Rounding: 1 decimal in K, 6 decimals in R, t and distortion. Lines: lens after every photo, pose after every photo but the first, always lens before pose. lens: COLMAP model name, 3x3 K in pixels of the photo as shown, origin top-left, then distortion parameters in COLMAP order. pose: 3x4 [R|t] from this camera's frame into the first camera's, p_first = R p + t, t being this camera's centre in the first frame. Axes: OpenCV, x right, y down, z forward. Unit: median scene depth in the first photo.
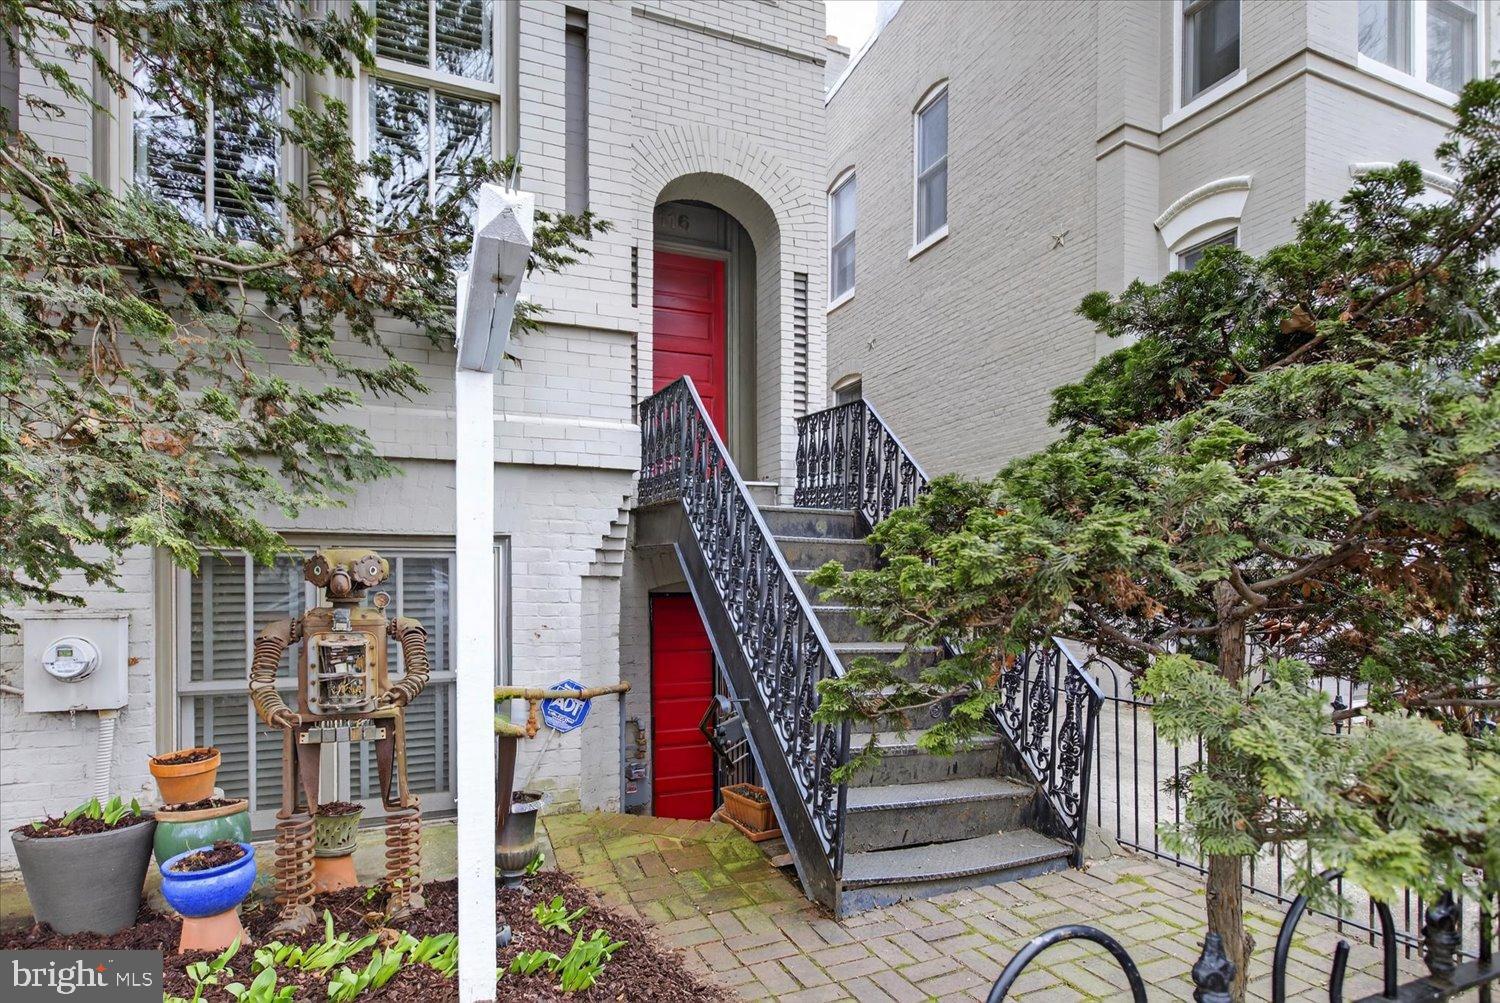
lens RADIAL K [[784.1, 0, 754.7], [0, 784.1, 583.2], [0, 0, 1]] dist [-0.020529, 0.013380]
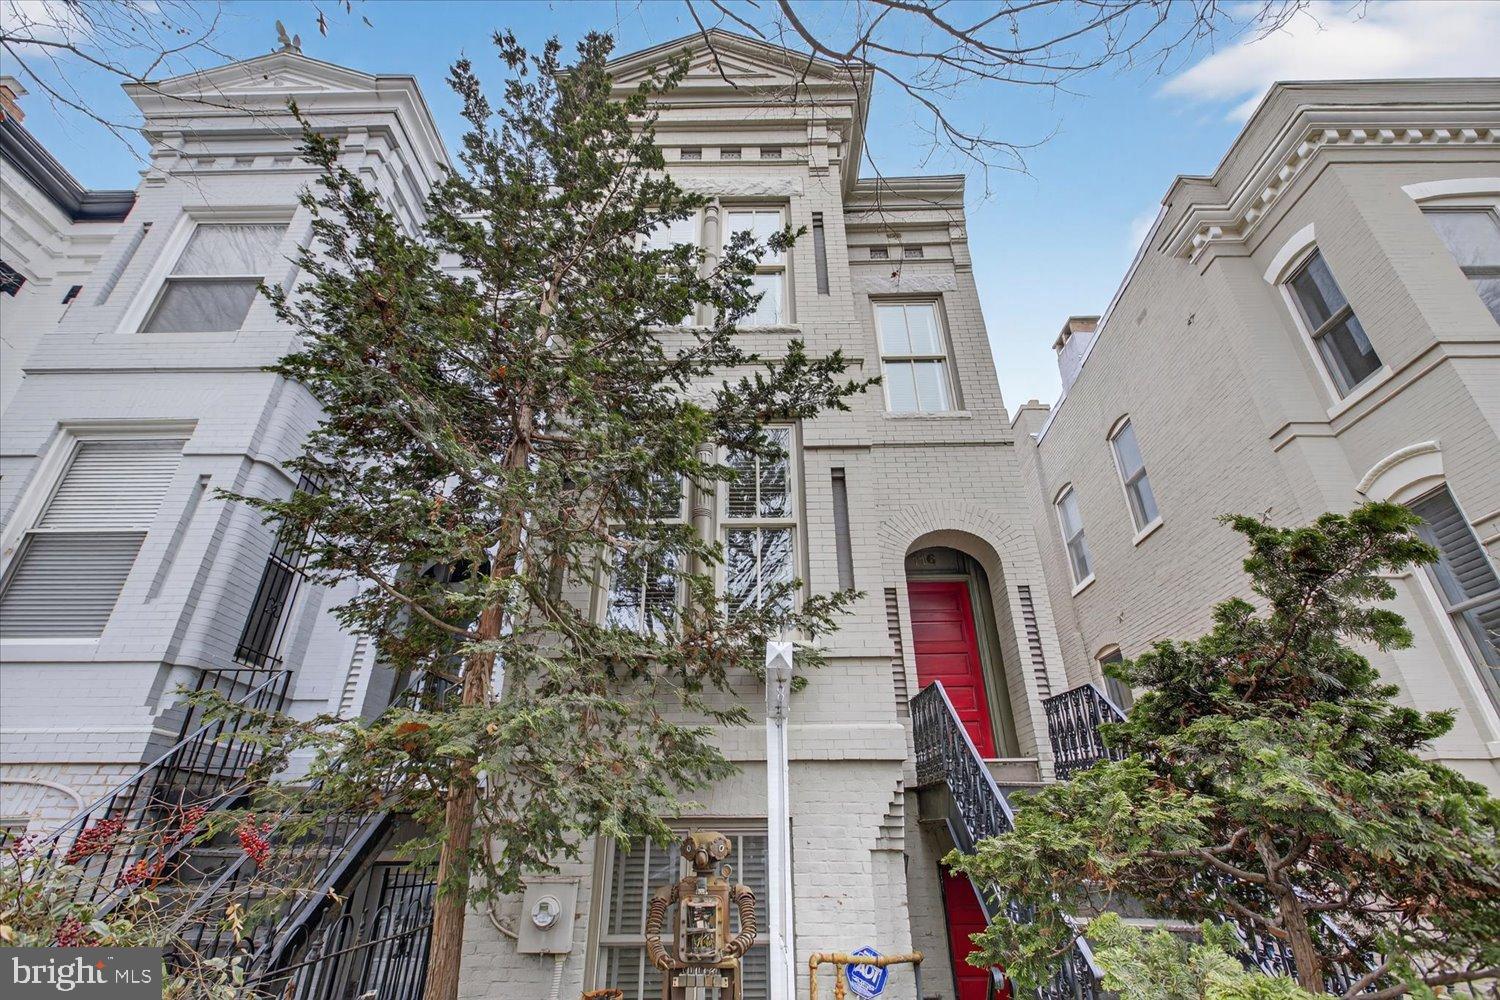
lens RADIAL K [[670.6, 0, 750.0], [0, 670.6, 500.0], [0, 0, 1]] dist [-0.002542, 0.001303]
pose [[0.909829, -0.195015, -0.366307, 0.113764], [0.002644, 0.885408, -0.464807, -0.007200], [0.414975, 0.421927, 0.806085, -0.207301]]
